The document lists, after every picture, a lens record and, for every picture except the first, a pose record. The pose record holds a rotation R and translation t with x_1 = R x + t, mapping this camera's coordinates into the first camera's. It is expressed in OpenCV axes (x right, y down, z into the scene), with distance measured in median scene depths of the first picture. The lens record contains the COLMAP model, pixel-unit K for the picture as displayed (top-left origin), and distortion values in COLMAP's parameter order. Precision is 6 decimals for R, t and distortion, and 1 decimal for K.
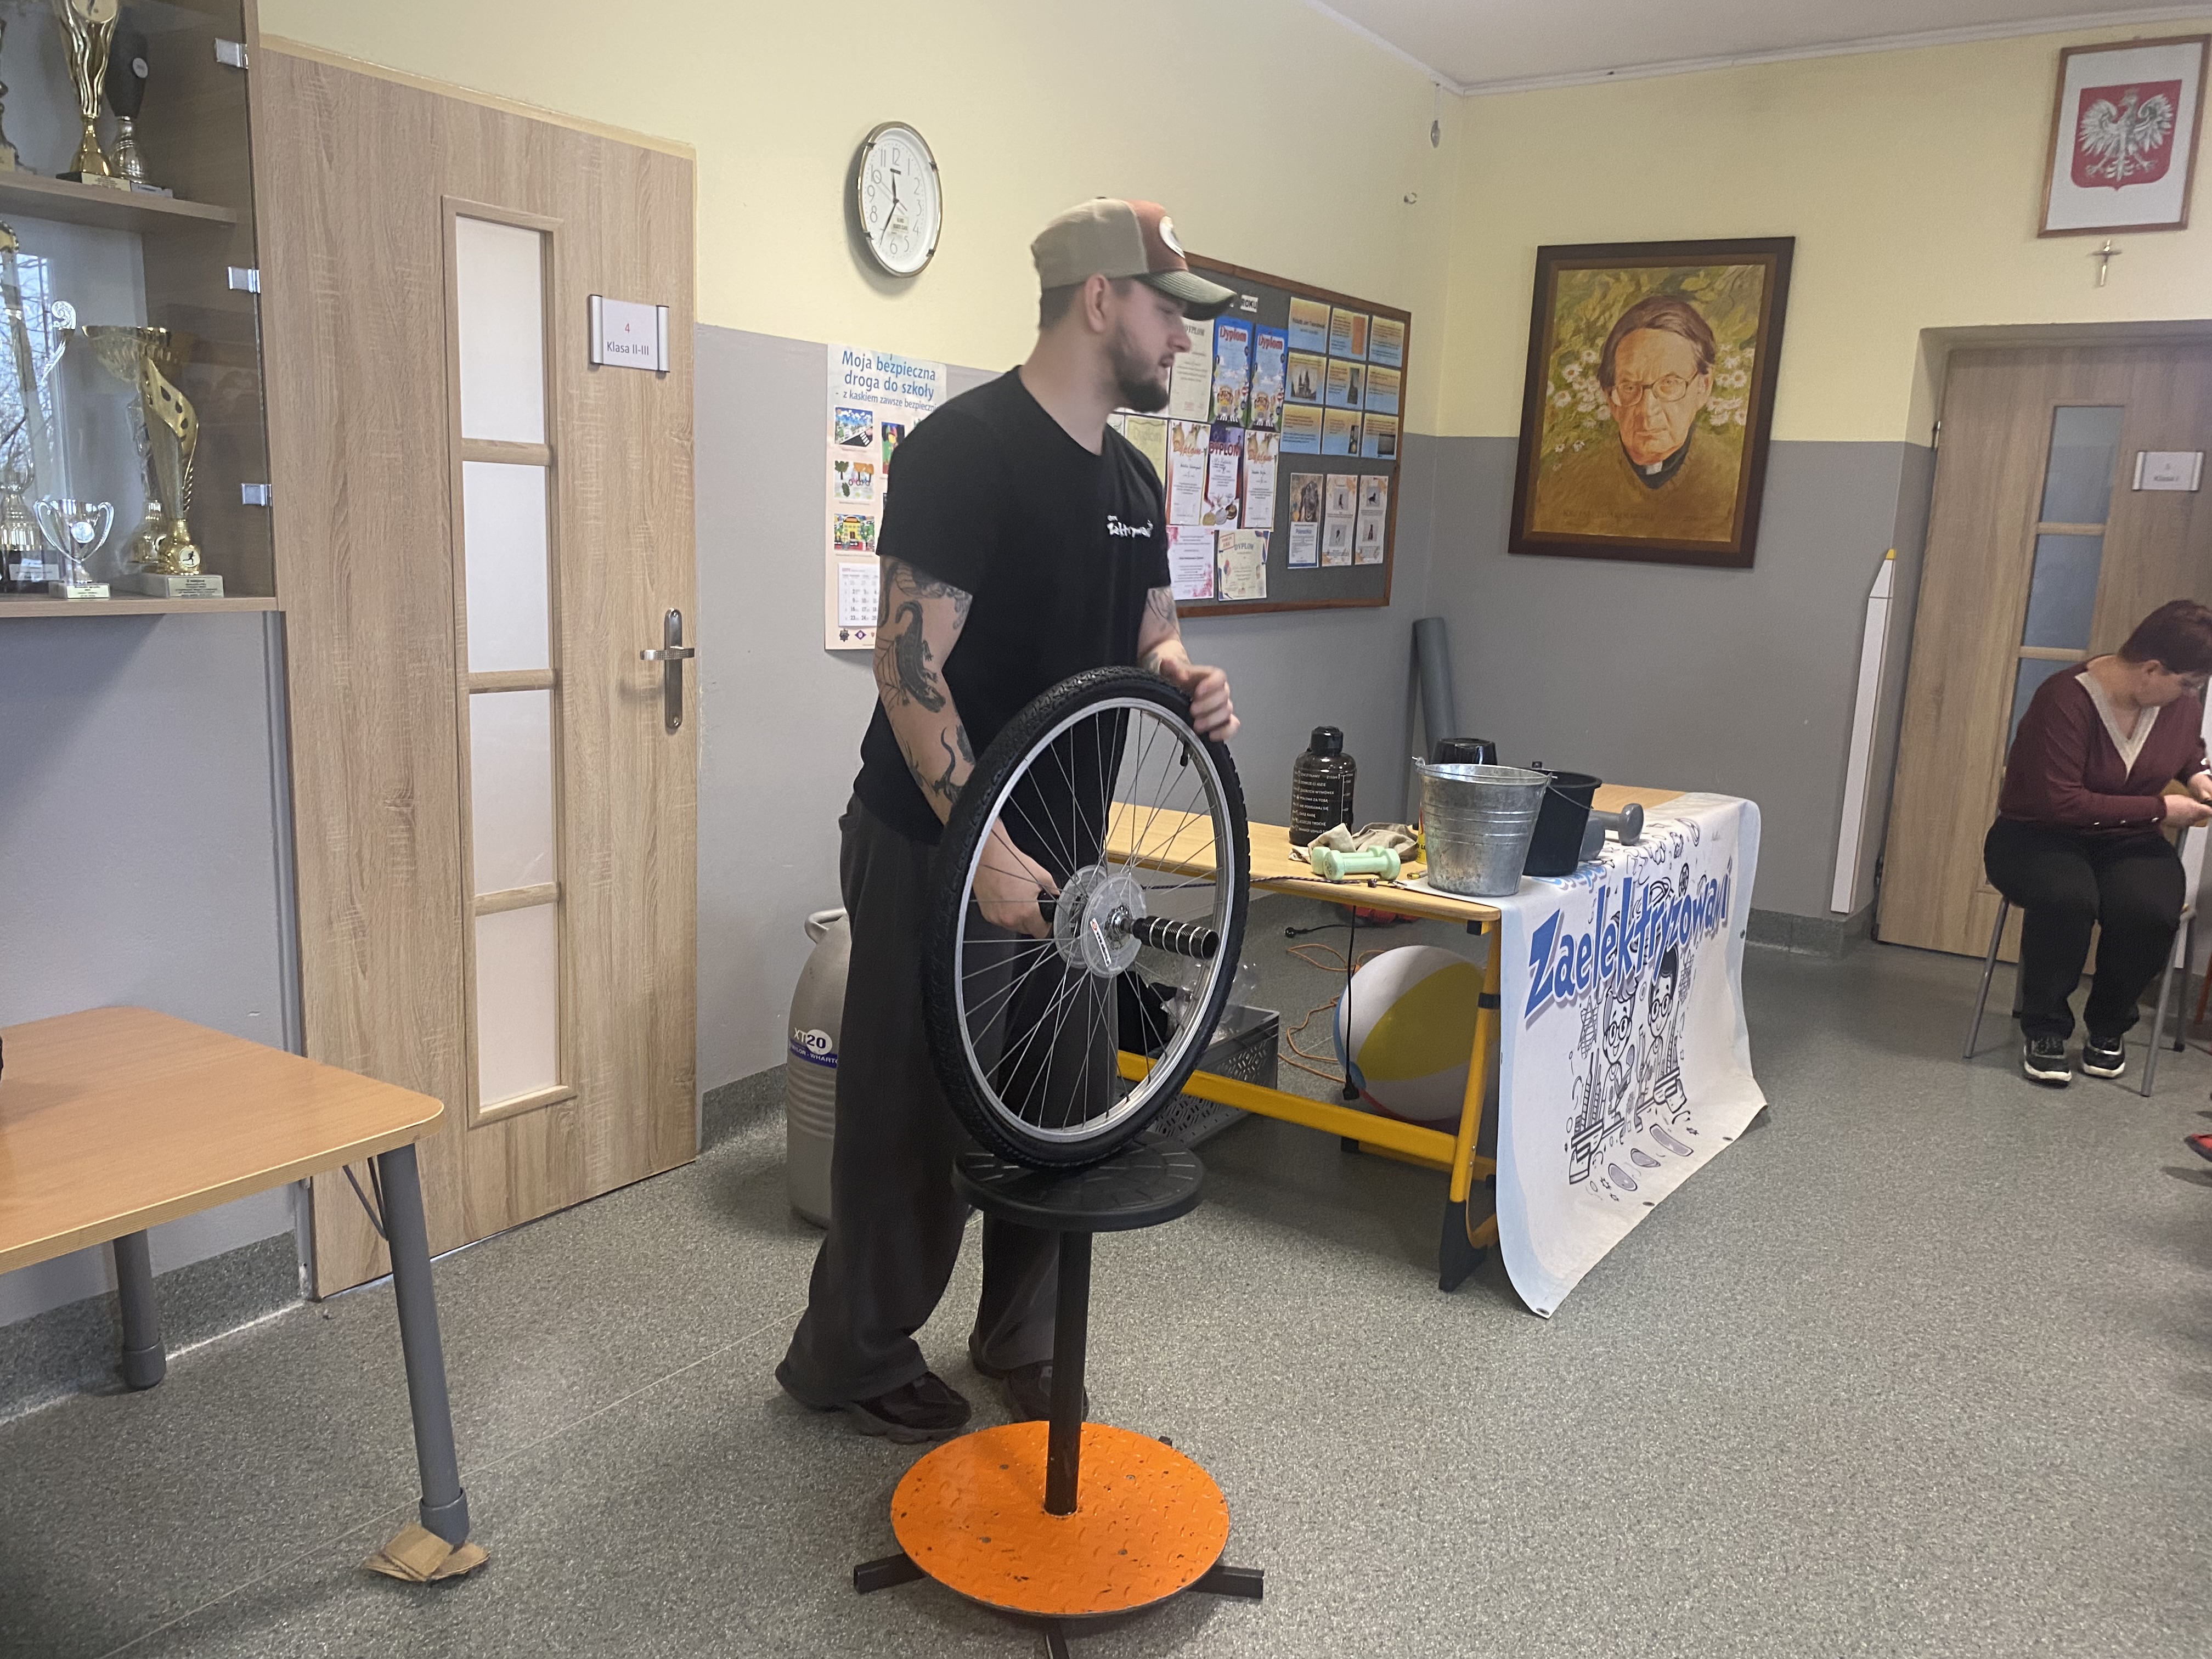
lens RADIAL K [[1672.4, 0, 1099.9], [0, 1672.4, 843.6], [0, 0, 1]] dist [0.055786, -0.099494]
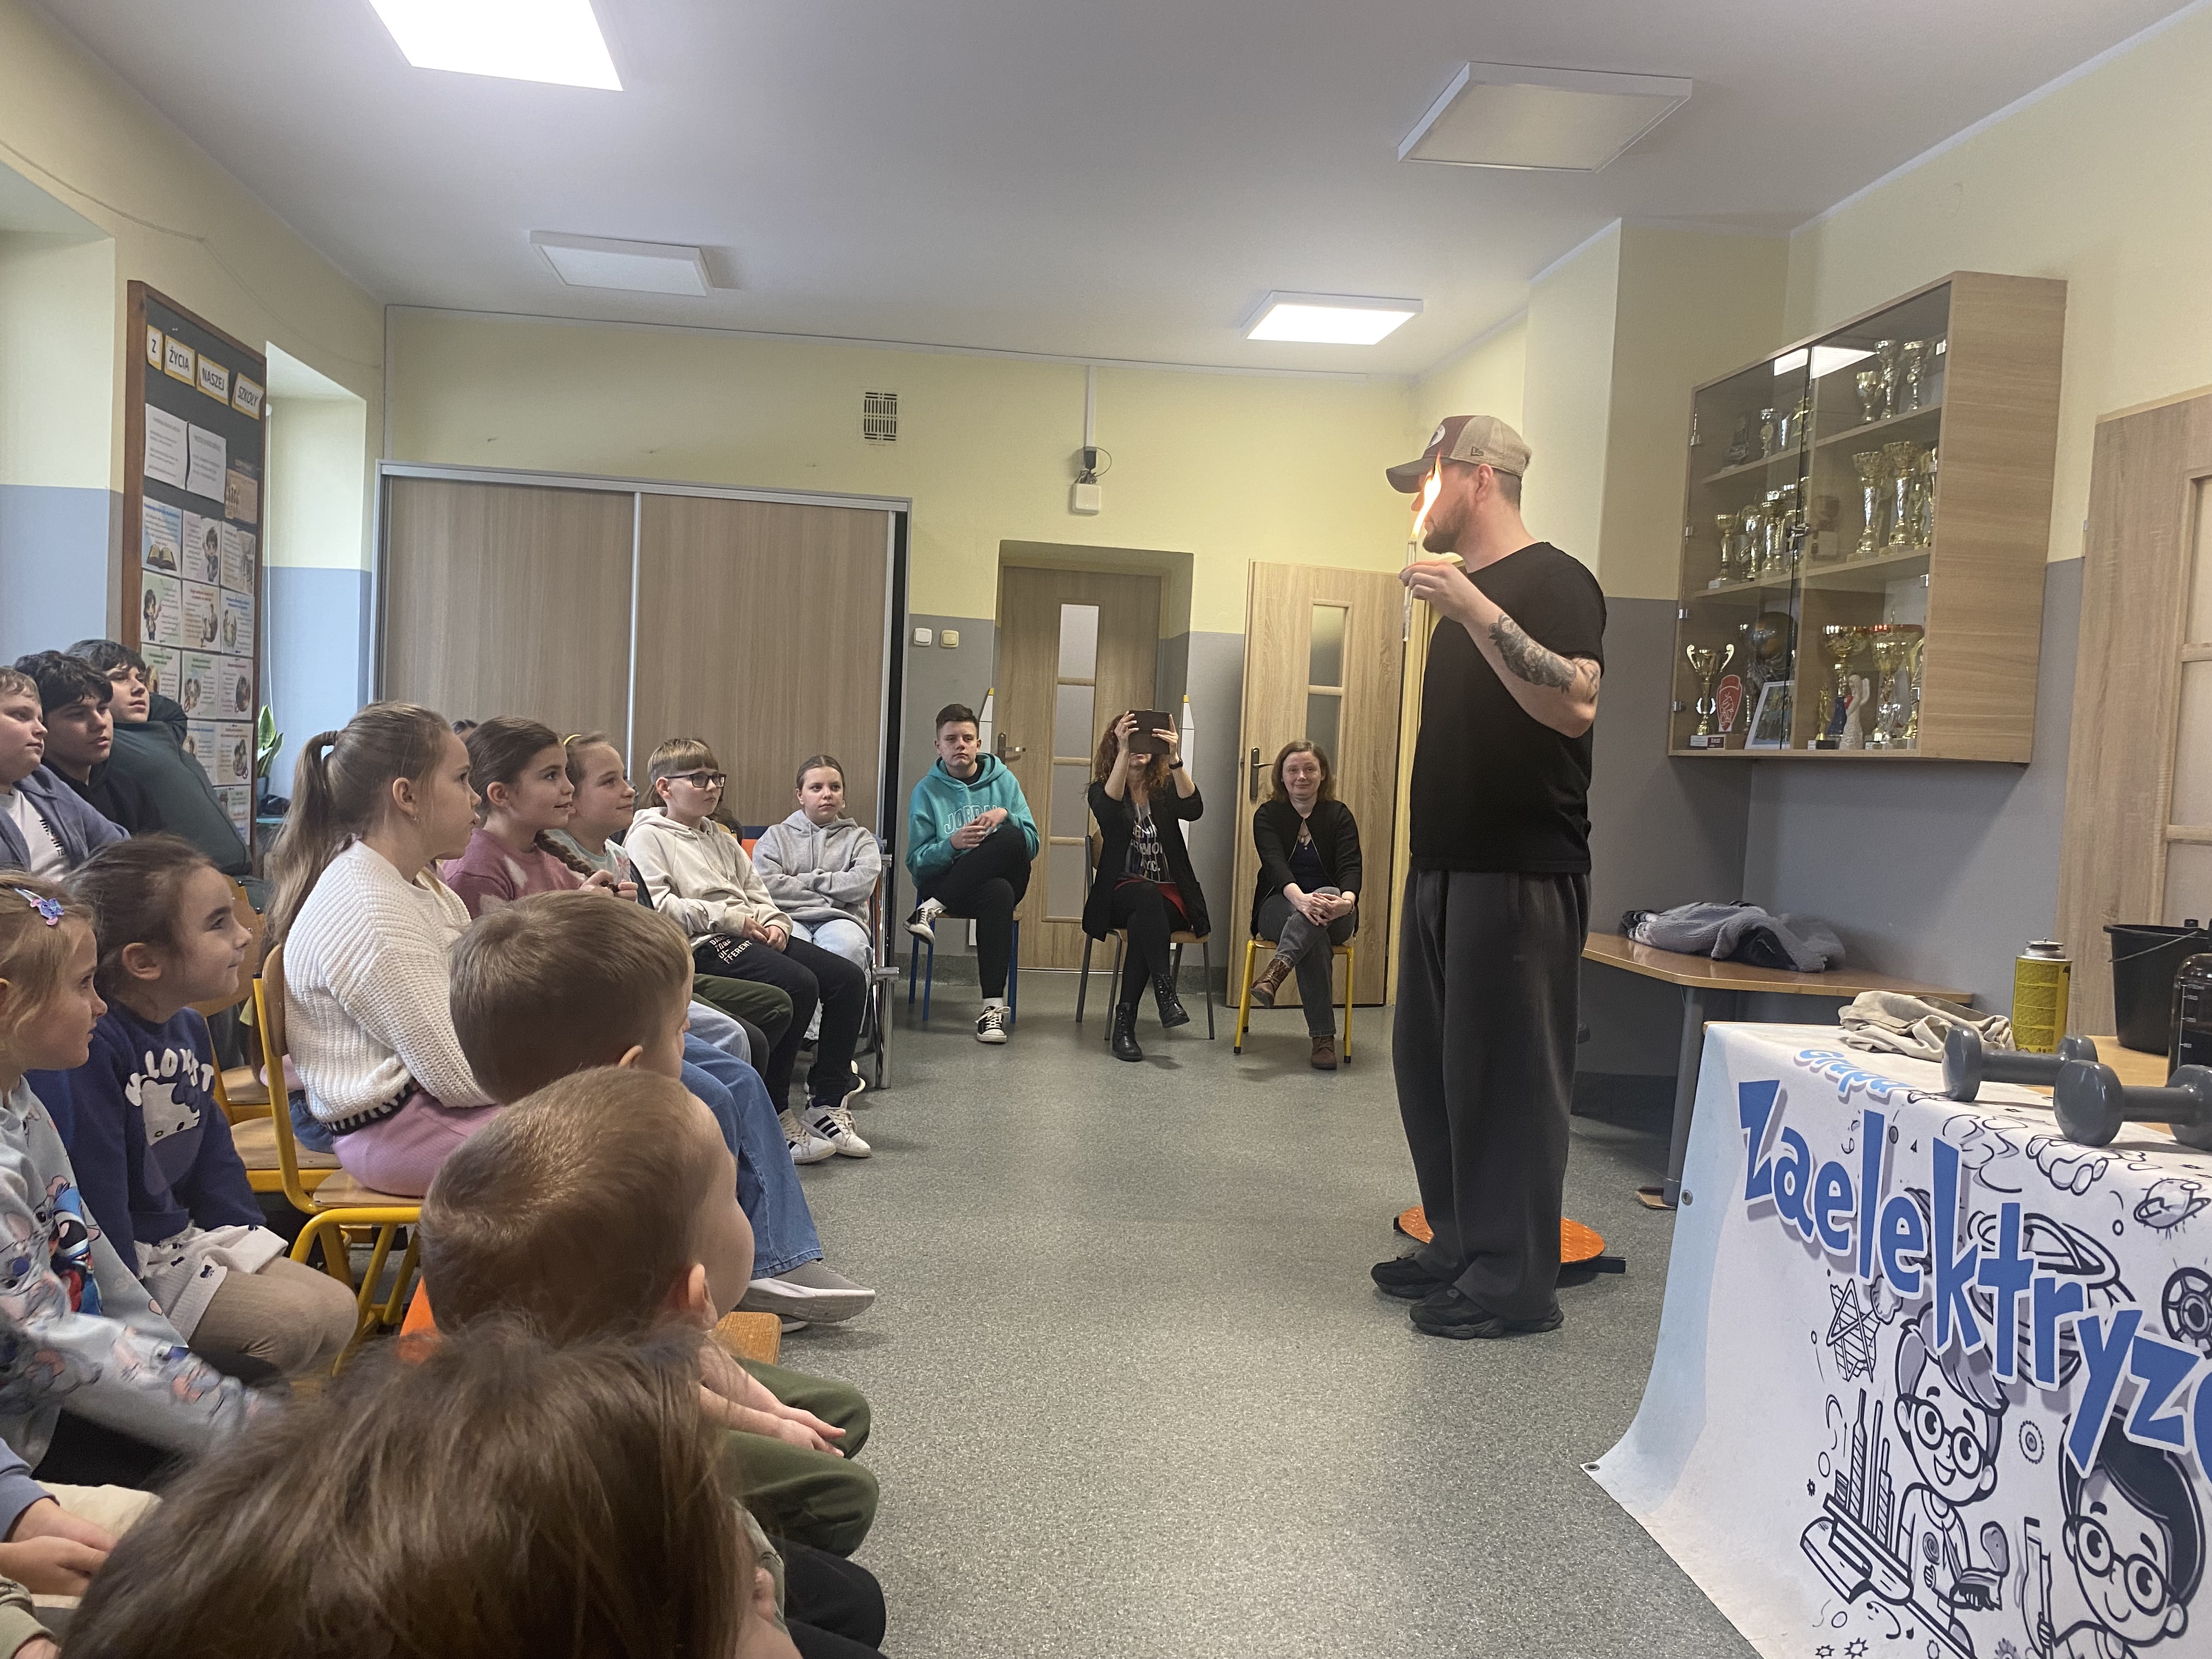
lens RADIAL K [[1679.0, 0, 1084.6], [0, 1679.0, 845.9], [0, 0, 1]] dist [-0.000708, -0.002307]
pose [[-0.752699, -0.039278, -0.657192, 0.974107], [-0.195564, 0.966502, 0.166220, -0.123609], [0.628648, 0.253636, -0.735167, 1.285178]]
